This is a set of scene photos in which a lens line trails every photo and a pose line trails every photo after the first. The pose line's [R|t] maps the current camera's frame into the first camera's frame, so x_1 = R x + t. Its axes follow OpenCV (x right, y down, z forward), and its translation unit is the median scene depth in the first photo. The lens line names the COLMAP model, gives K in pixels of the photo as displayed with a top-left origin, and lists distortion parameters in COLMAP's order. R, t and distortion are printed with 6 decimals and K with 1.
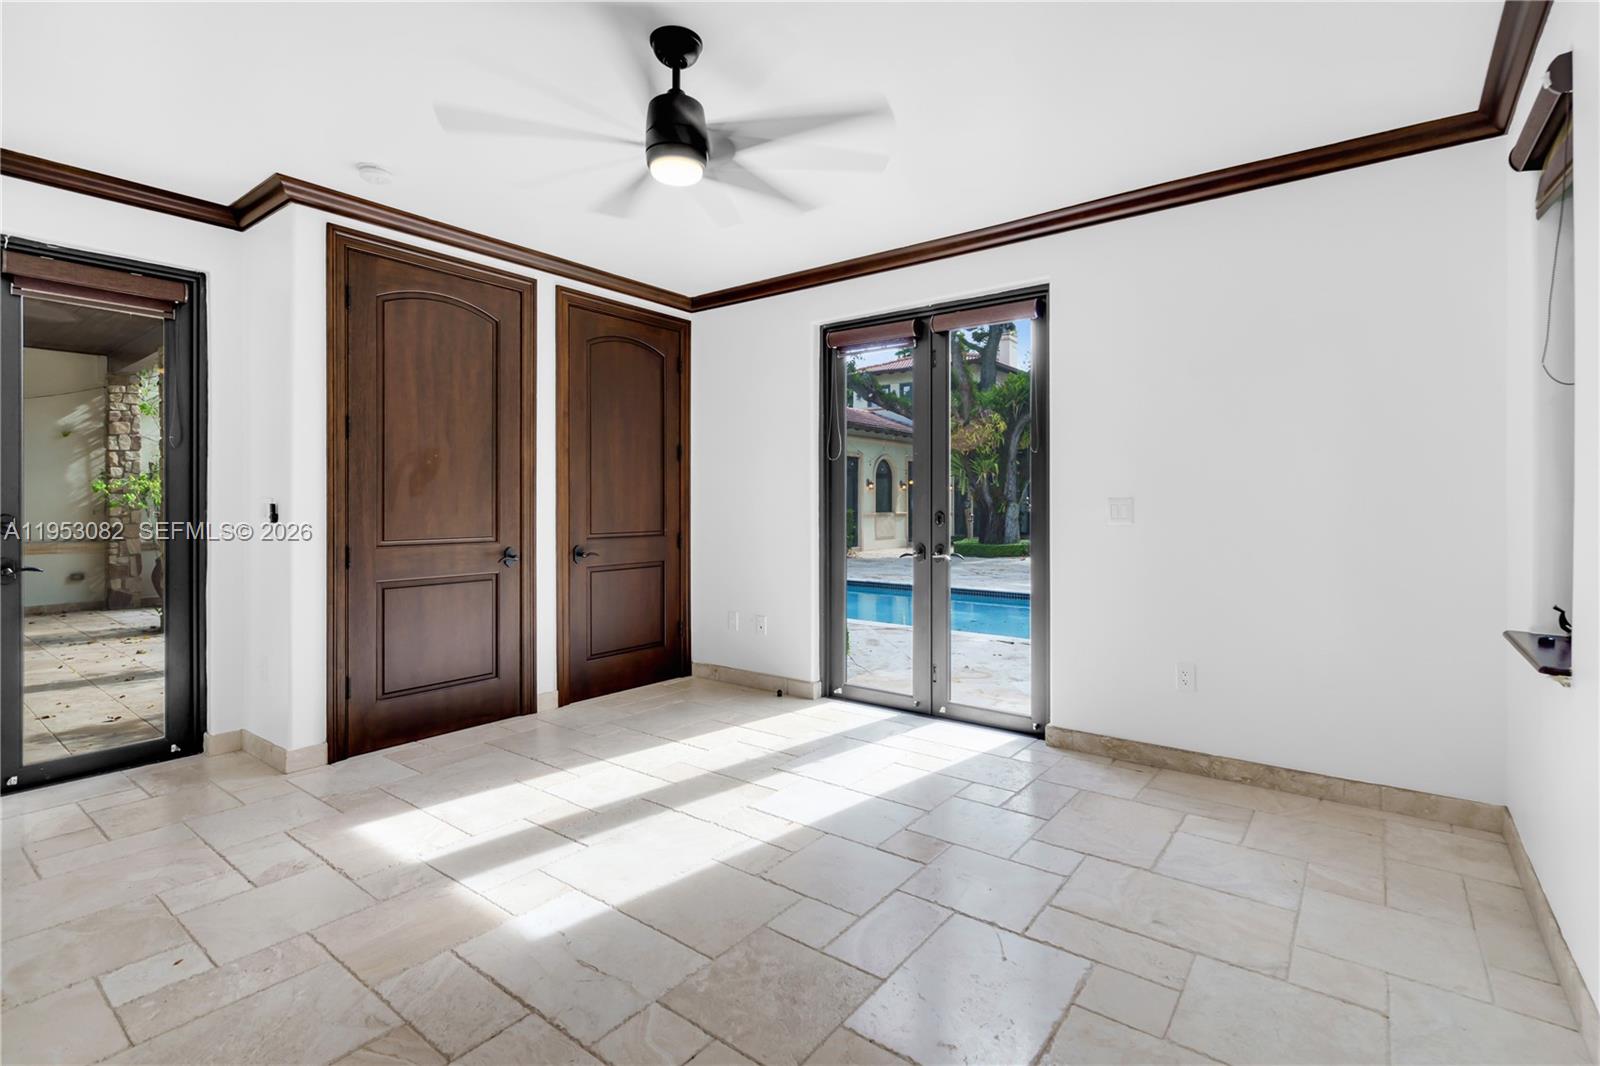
lens RADIAL K [[741.2, 0, 793.7], [0, 741.2, 531.8], [0, 0, 1]] dist [-0.000260, -0.000615]
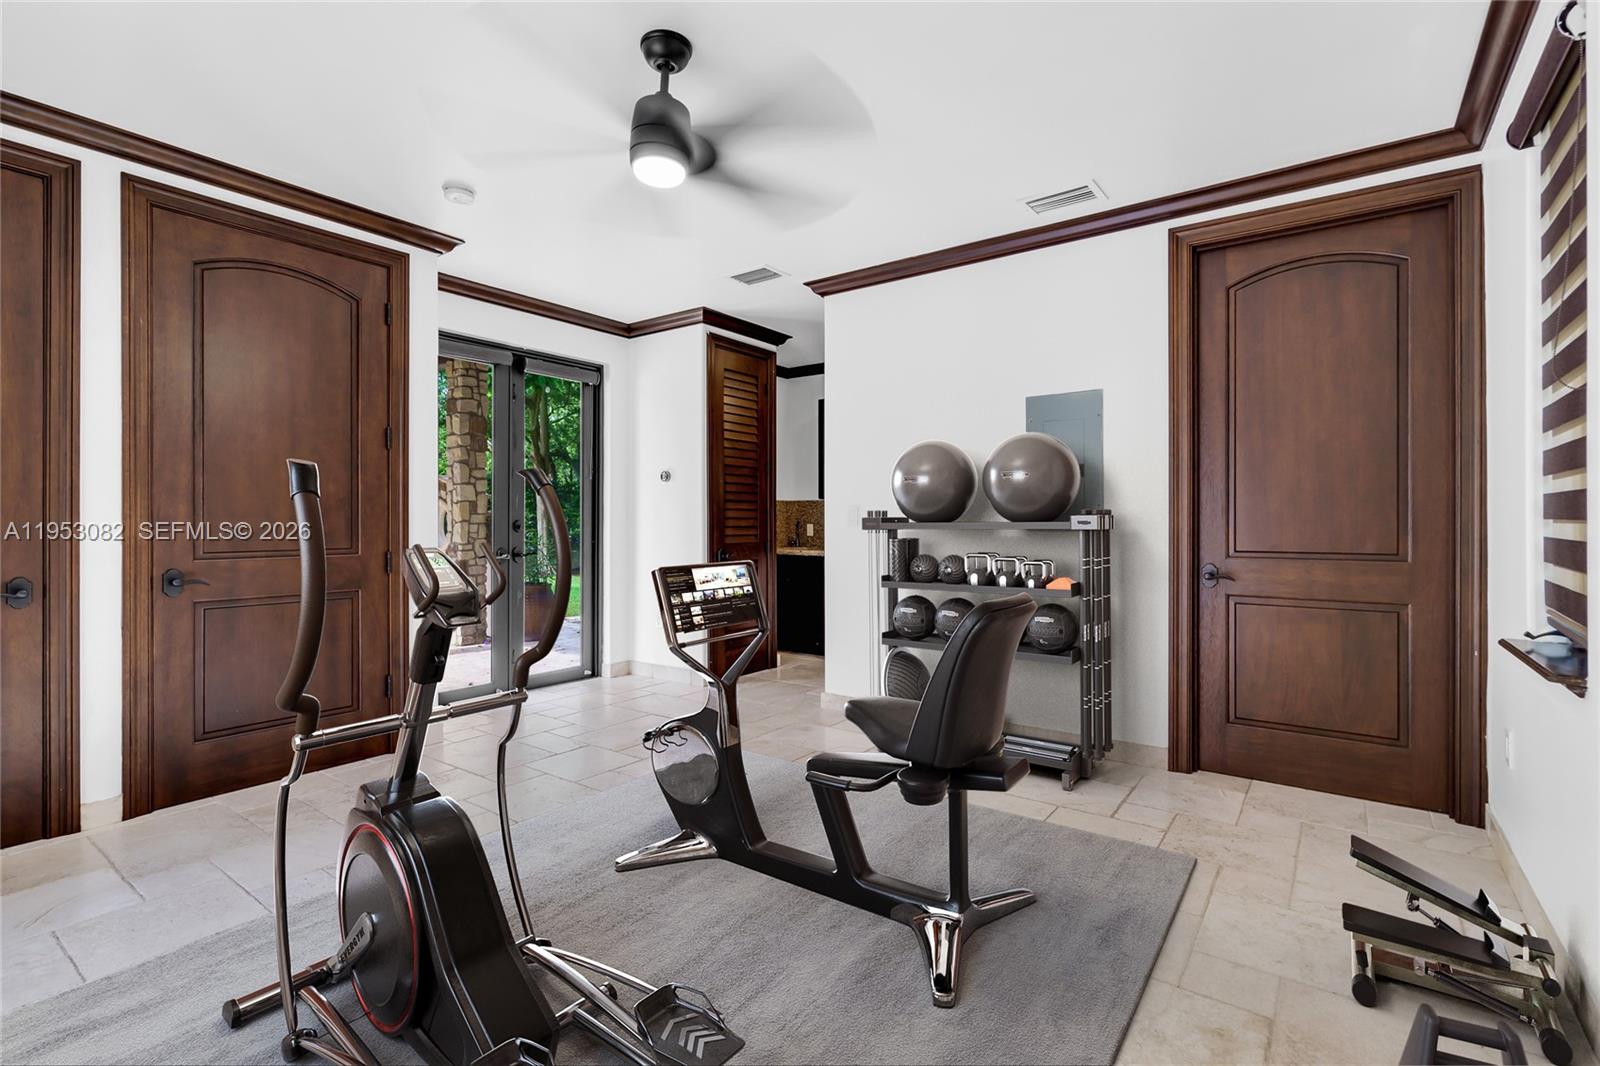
lens RADIAL K [[741.2, 0, 798.1], [0, 741.2, 518.2], [0, 0, 1]] dist [-0.000260, -0.000615]
pose [[0.999955, 0.002304, 0.009225, 0.221549], [-0.002065, 0.999664, -0.025852, -0.009951], [-0.009281, 0.025831, 0.999623, 0.283818]]
